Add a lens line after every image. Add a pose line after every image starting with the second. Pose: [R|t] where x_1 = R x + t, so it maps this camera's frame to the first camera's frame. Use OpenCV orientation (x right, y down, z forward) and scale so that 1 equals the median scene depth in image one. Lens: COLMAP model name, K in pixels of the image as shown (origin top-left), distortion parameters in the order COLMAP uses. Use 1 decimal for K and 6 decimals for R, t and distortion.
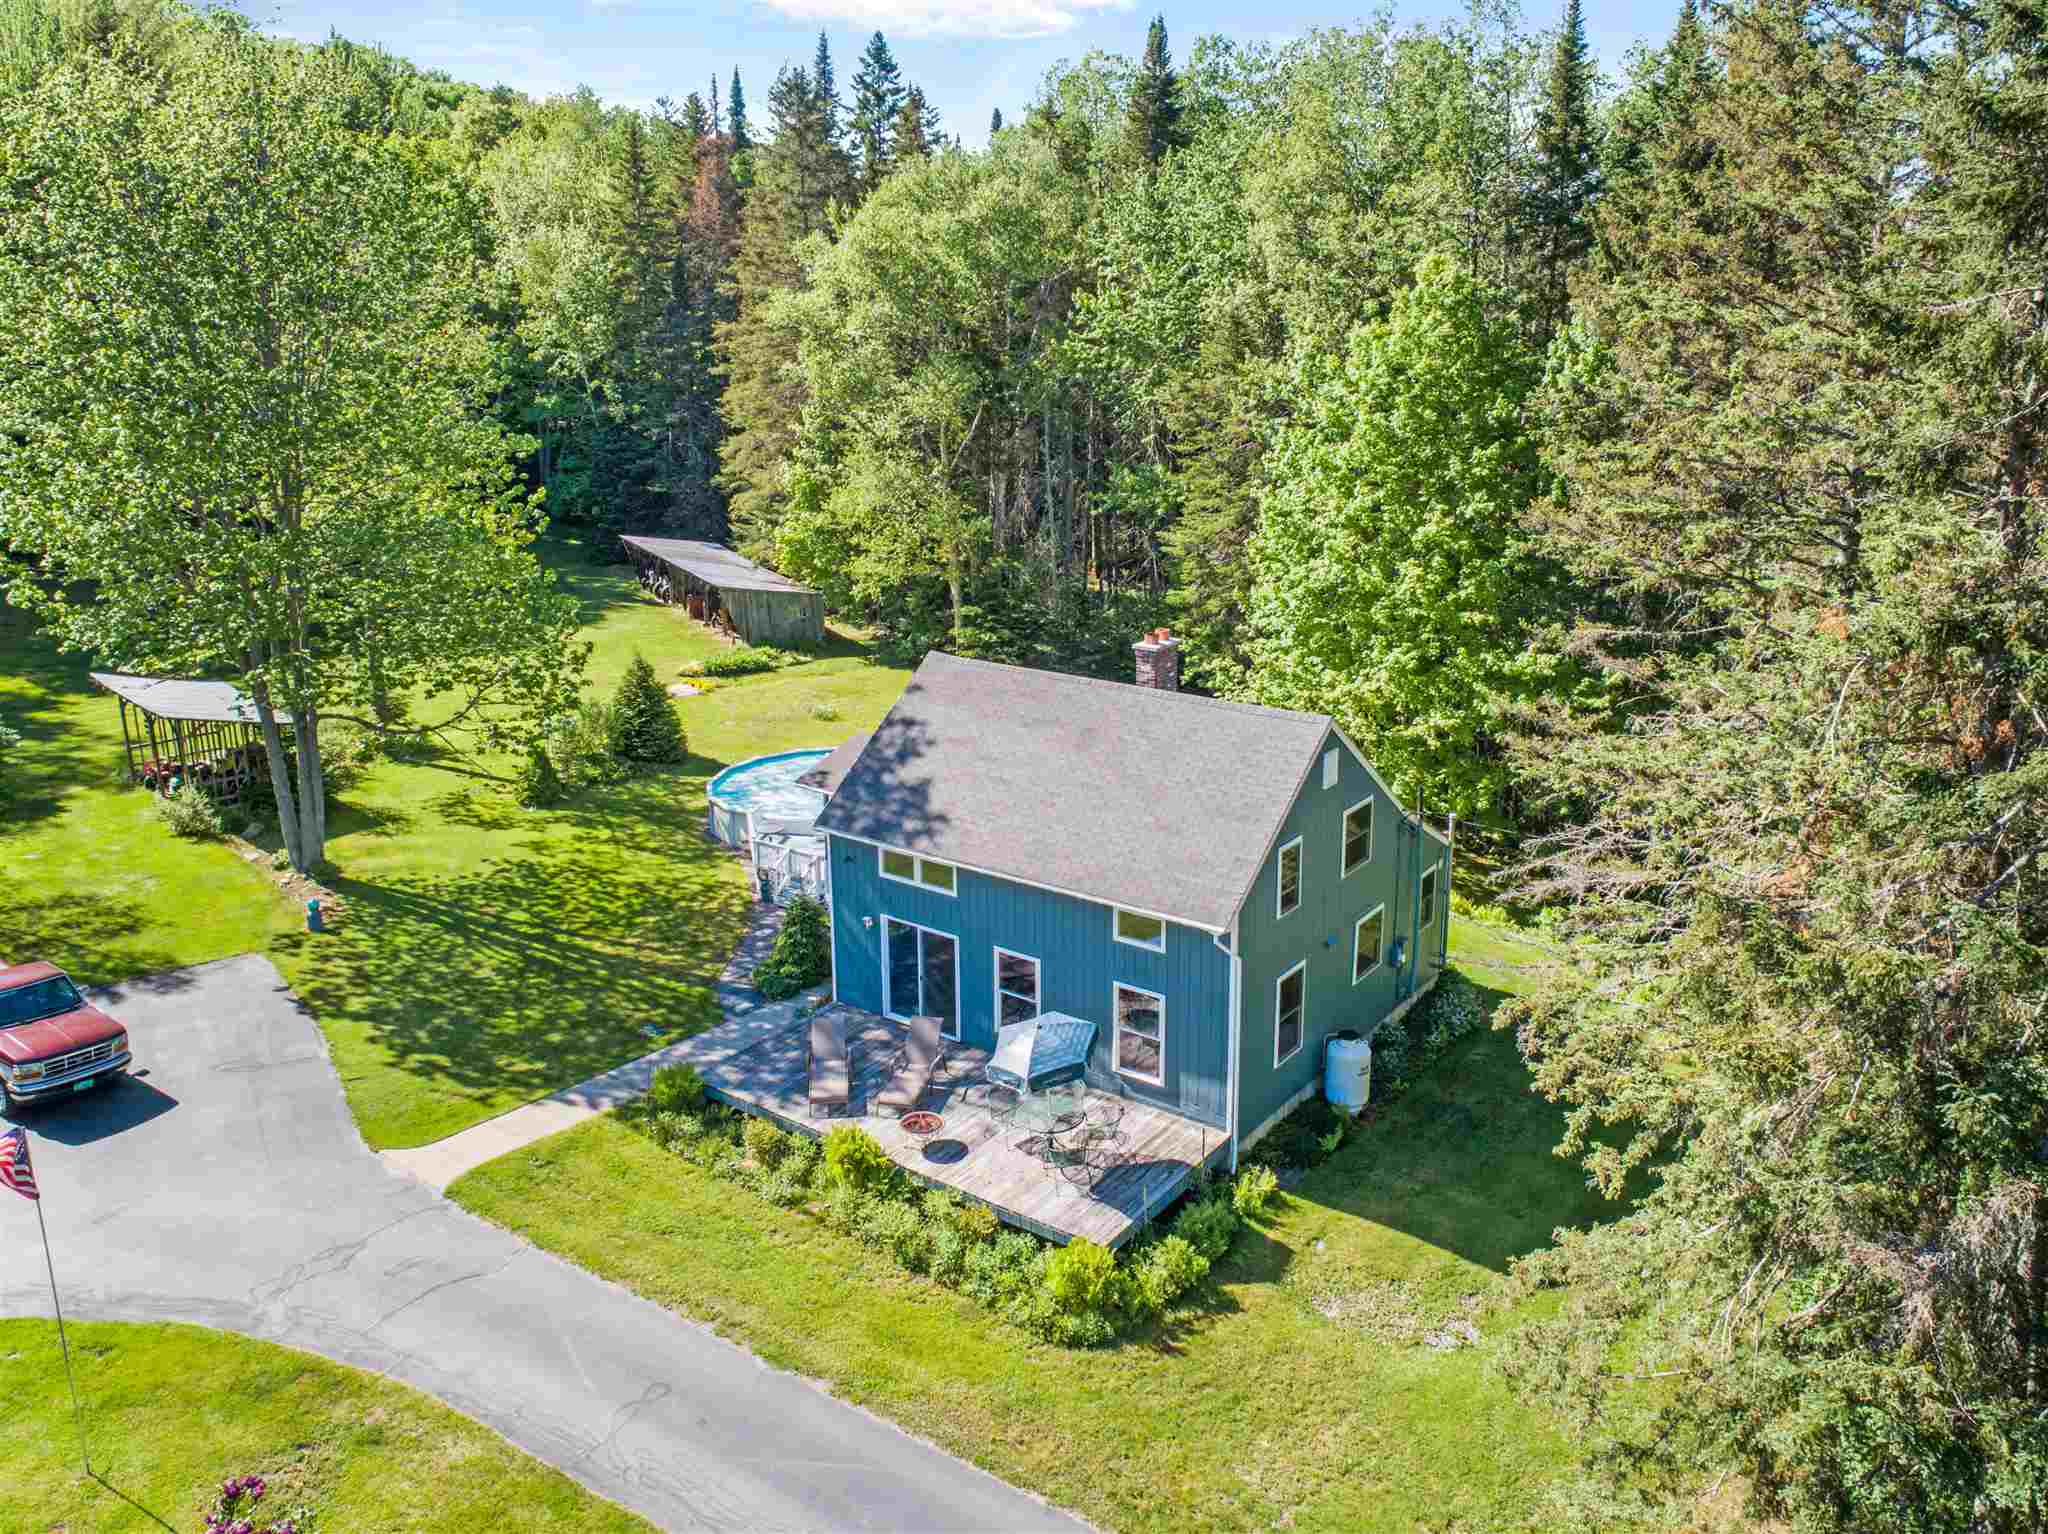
lens RADIAL K [[1621.5, 0, 1057.5], [0, 1621.5, 666.7], [0, 0, 1]] dist [-0.024035, 0.004757]
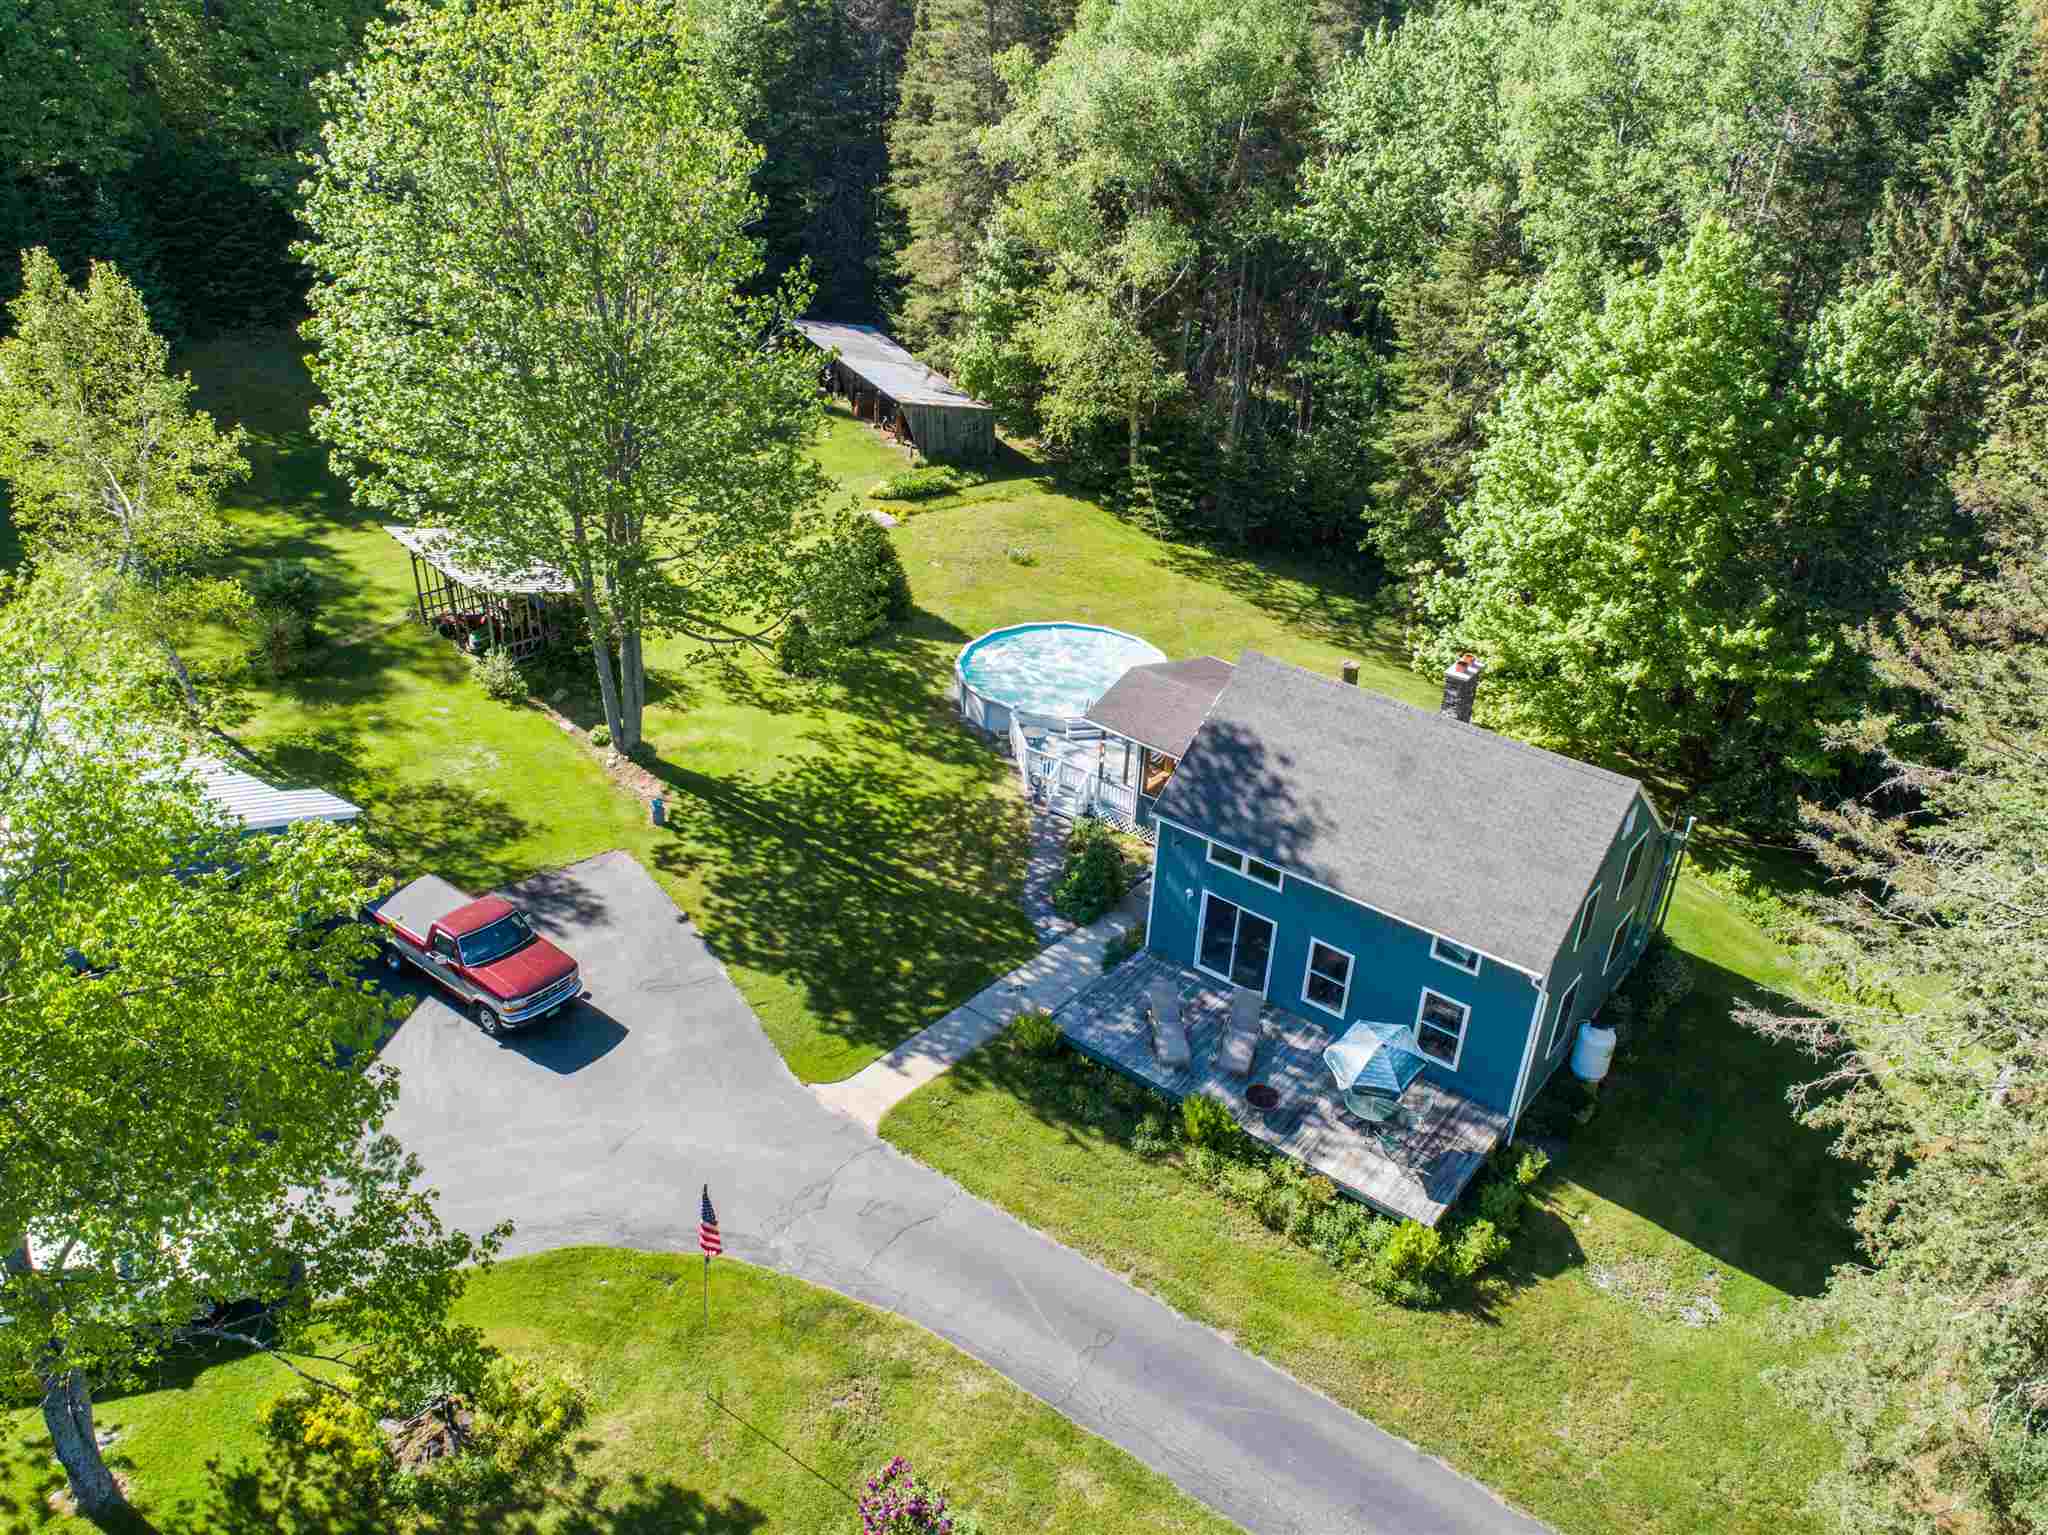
lens RADIAL K [[1568.7, 0, 1024.0], [0, 1568.7, 767.5], [0, 0, 1]] dist [-0.021768, -0.001523]
pose [[0.998245, 0.058186, -0.011003, -0.234226], [-0.052752, 0.958198, 0.281200, -0.246137], [0.026905, -0.280126, 0.959586, -0.060364]]
